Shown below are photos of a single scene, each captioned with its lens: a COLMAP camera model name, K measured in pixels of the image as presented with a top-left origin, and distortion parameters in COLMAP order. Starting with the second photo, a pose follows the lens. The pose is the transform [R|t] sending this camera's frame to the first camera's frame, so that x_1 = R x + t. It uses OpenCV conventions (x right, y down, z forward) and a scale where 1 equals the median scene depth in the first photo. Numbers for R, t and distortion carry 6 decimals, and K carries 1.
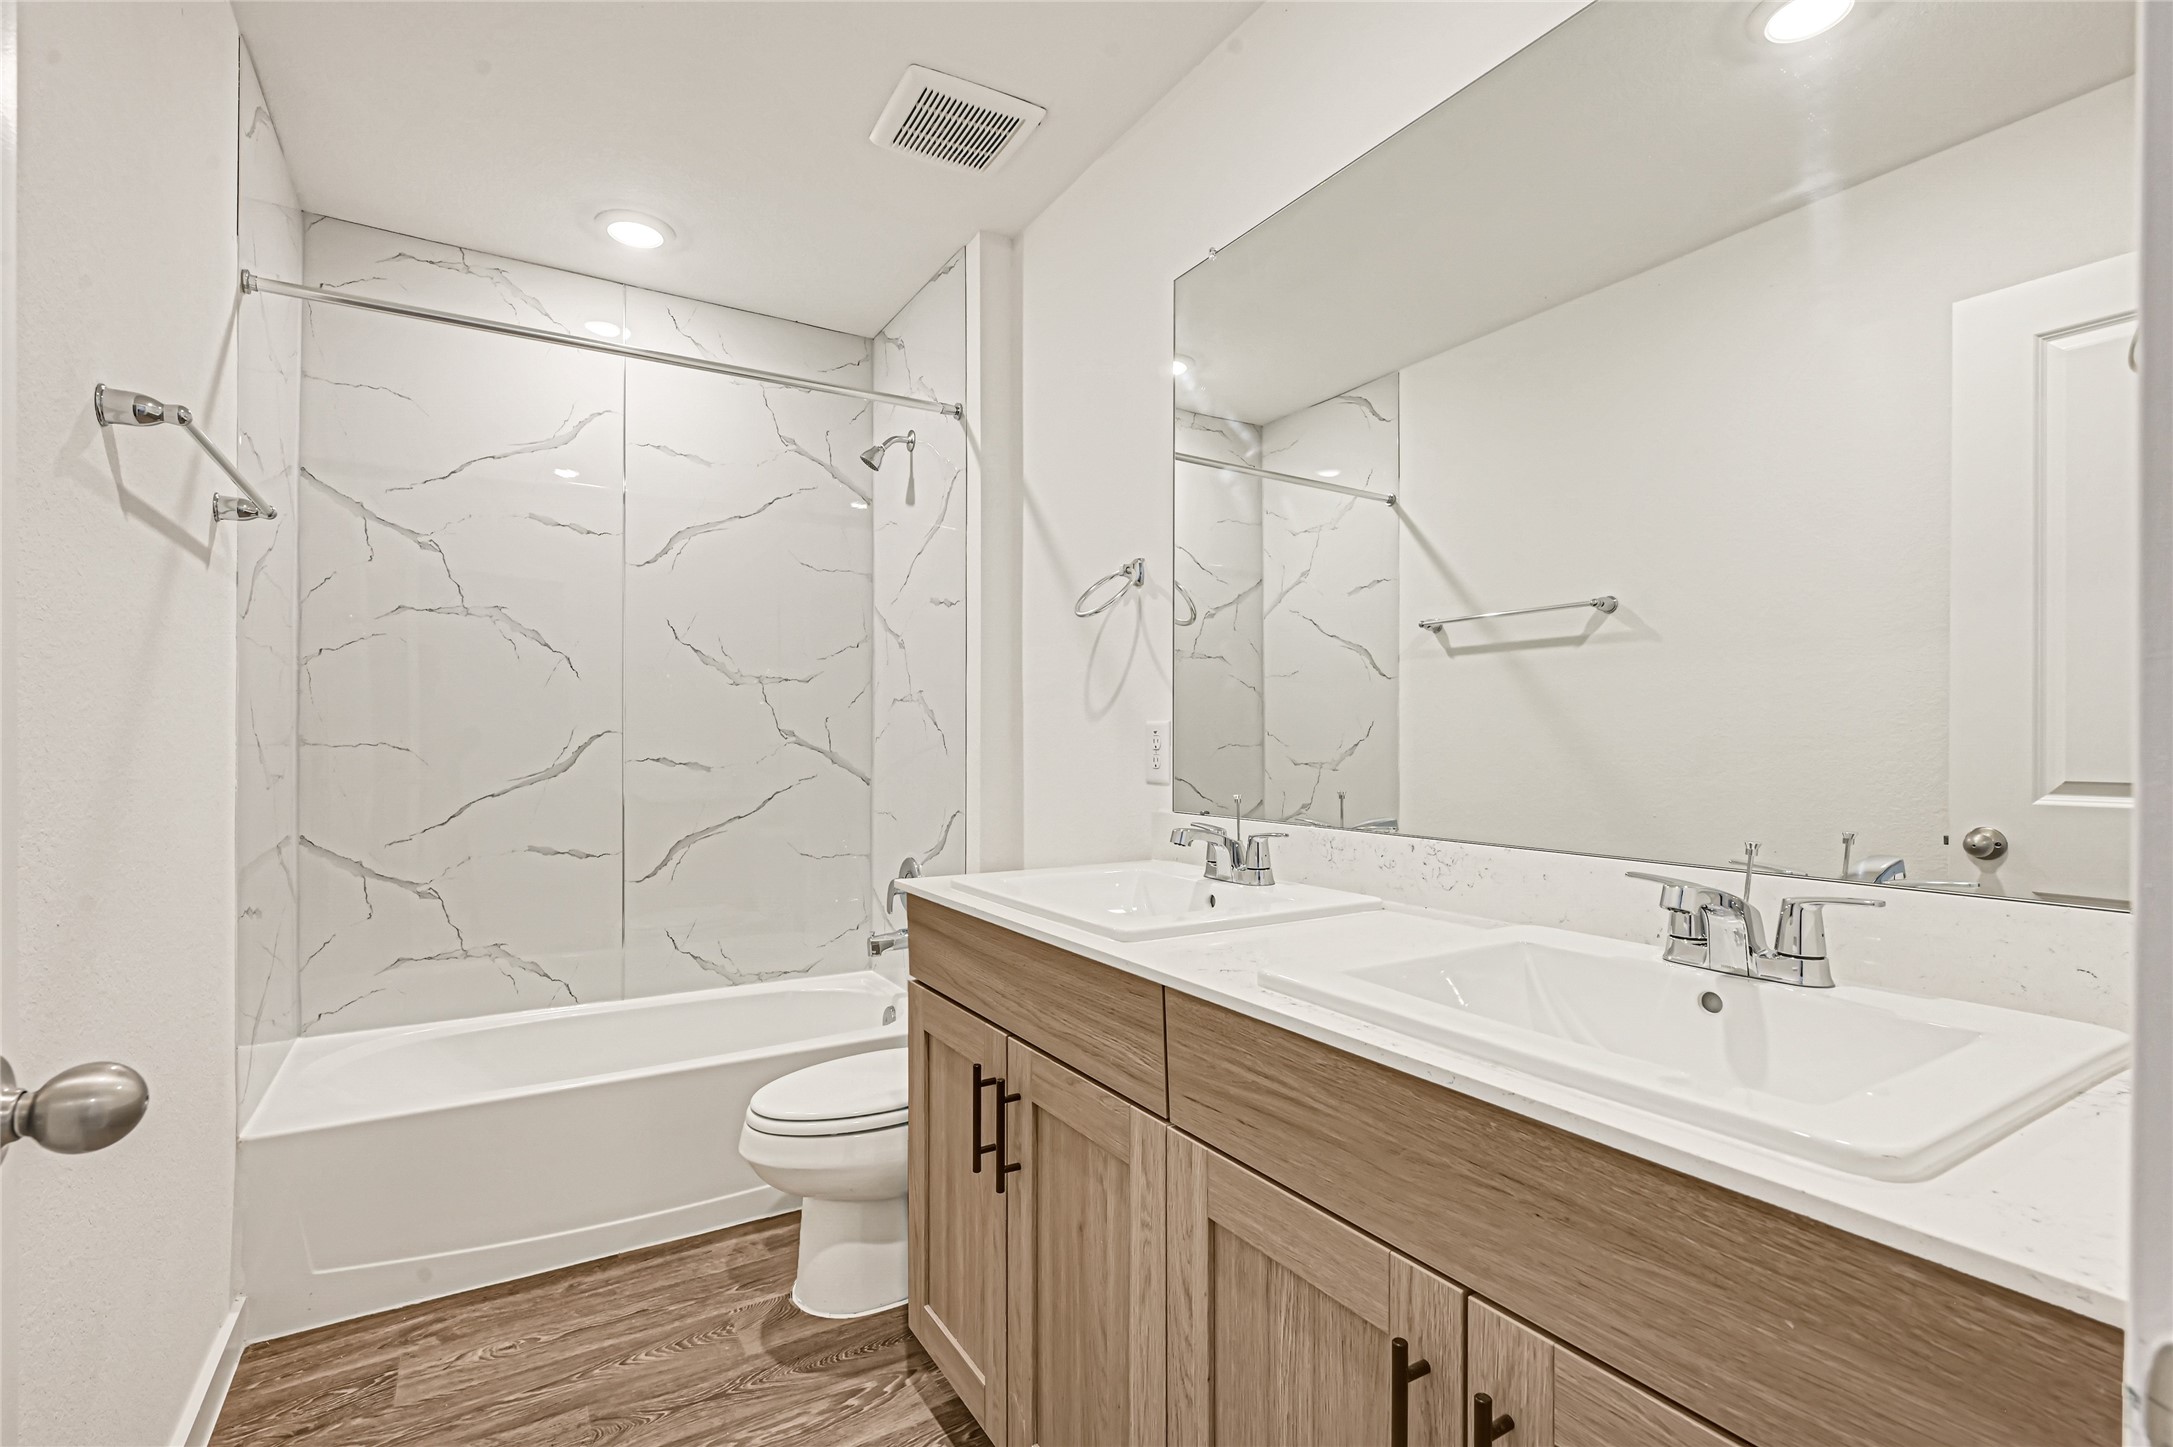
lens RADIAL K [[970.6, 0, 1037.8], [0, 970.6, 739.7], [0, 0, 1]] dist [0.000358, 0.000012]
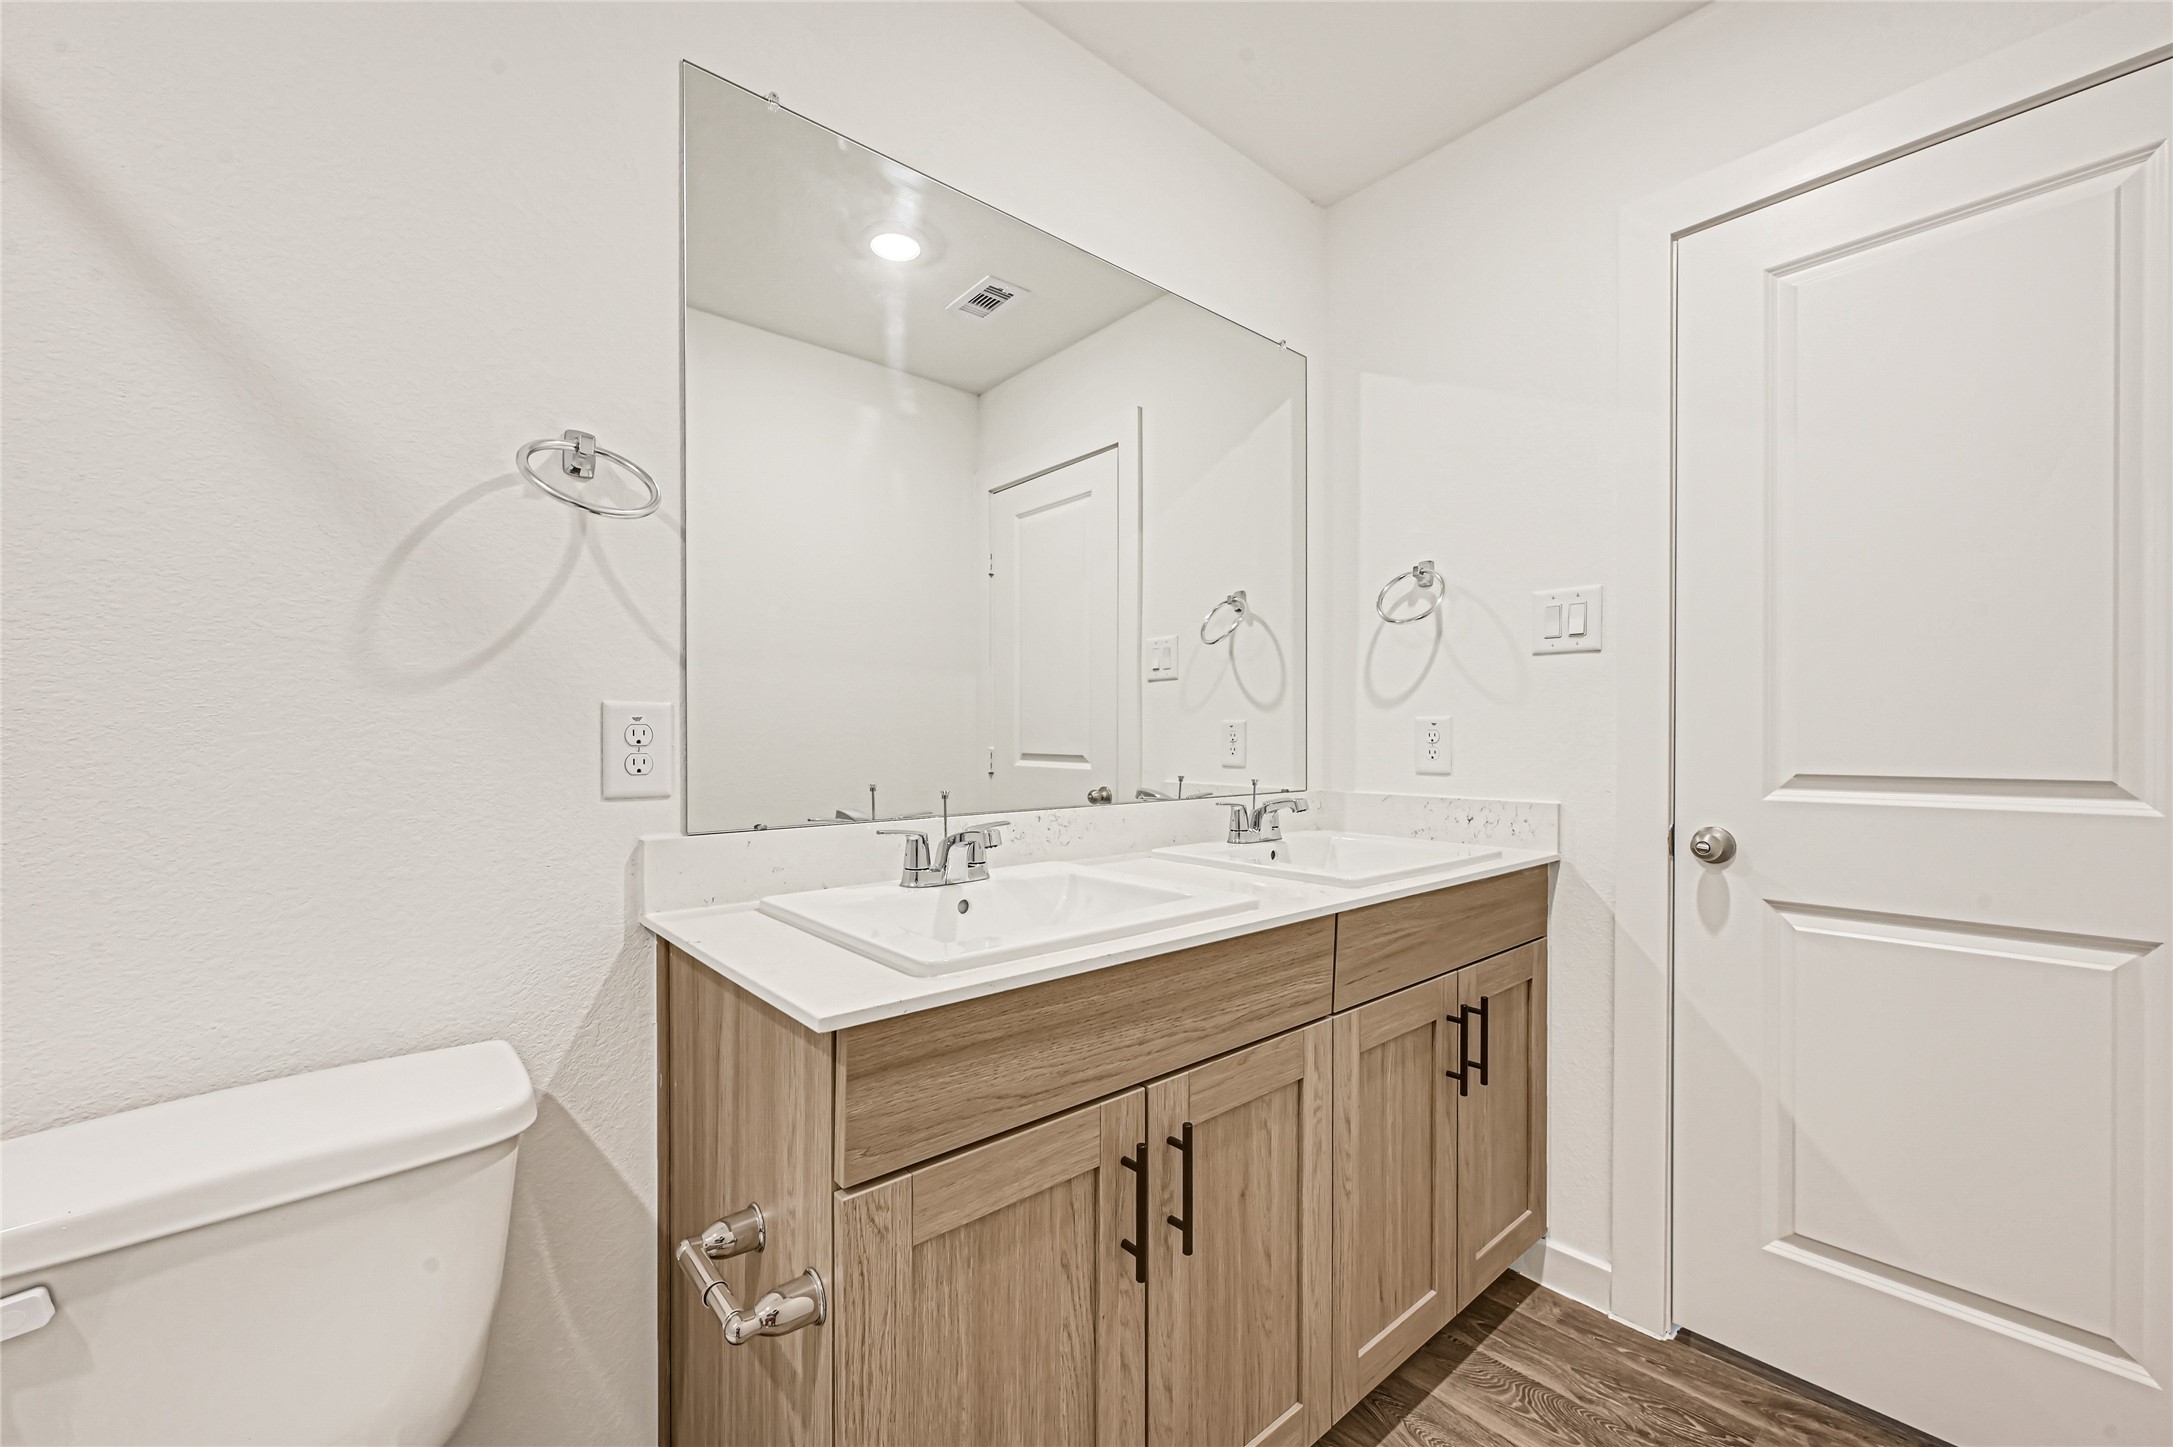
lens RADIAL K [[885.9, 0, 1095.5], [0, 885.9, 740.1], [0, 0, 1]] dist [0.000125, 0.000064]
pose [[-0.202444, -0.007645, 0.979264, -0.769237], [-0.000794, 0.999970, 0.007643, 0.002139], [-0.979294, 0.000770, -0.202444, 1.205375]]
